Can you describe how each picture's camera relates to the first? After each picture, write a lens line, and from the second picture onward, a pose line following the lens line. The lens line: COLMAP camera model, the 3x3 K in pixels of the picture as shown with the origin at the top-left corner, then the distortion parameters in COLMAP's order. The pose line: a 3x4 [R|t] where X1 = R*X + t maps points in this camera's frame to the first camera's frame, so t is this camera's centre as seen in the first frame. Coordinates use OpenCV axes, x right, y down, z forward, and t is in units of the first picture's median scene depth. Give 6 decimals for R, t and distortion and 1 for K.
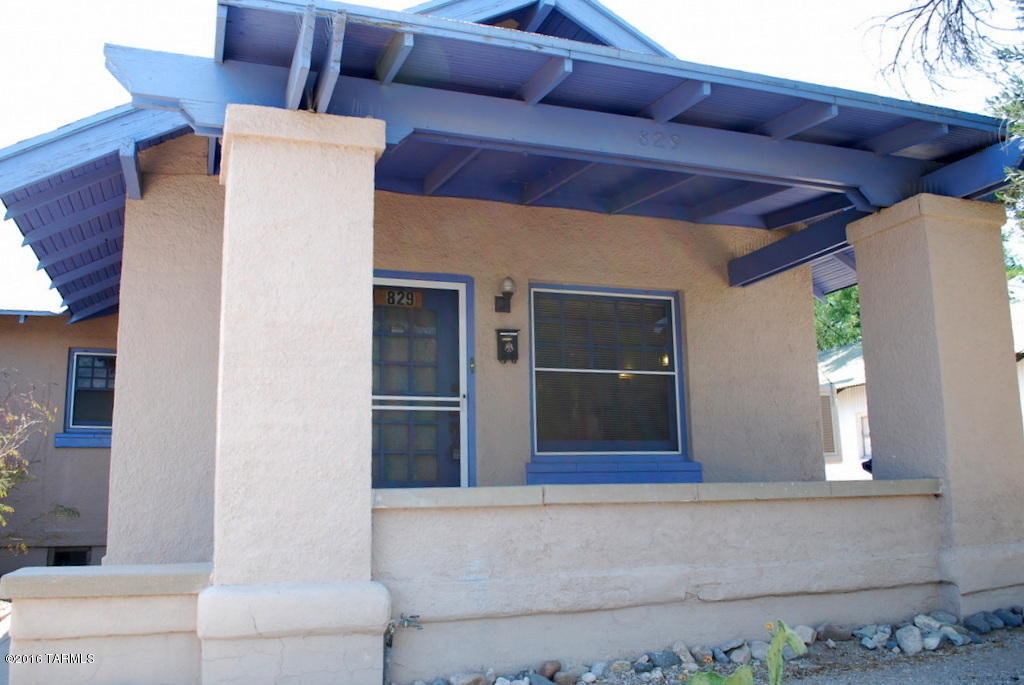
lens RADIAL K [[854.0, 0, 507.9], [0, 854.0, 341.4], [0, 0, 1]] dist [-0.077573, 0.003175]
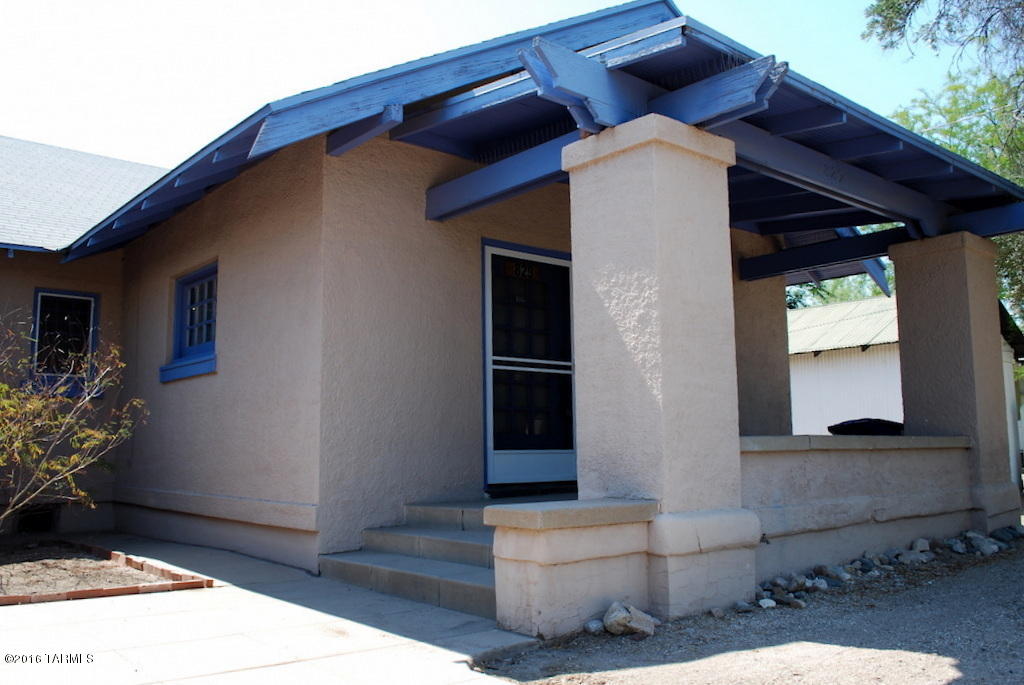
lens RADIAL K [[854.0, 0, 507.9], [0, 854.0, 341.4], [0, 0, 1]] dist [-0.077573, 0.003175]
pose [[0.940358, 0.050384, 0.336435, -0.749138], [-0.064308, 0.997468, 0.030366, 0.012616], [-0.334053, -0.050191, 0.941217, -0.059545]]
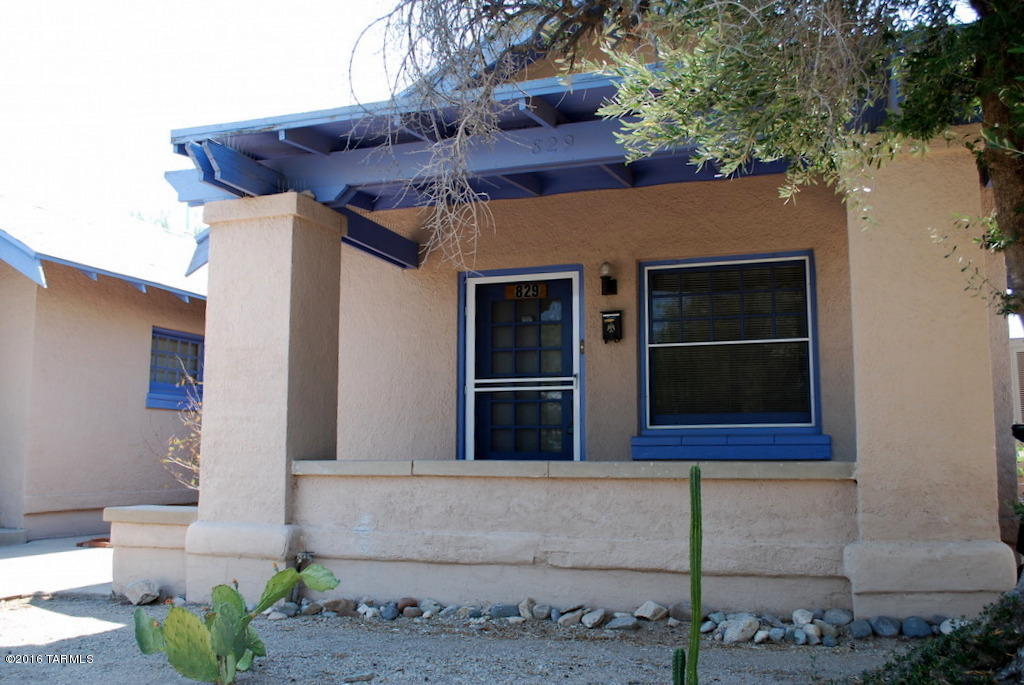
lens RADIAL K [[933.1, 0, 525.4], [0, 933.1, 340.7], [0, 0, 1]] dist [-0.068612, -0.003611]
pose [[0.788752, -0.059488, -0.611826, 0.908228], [0.092804, 0.995422, 0.022856, -0.019873], [0.607666, -0.074808, 0.790662, 0.025991]]
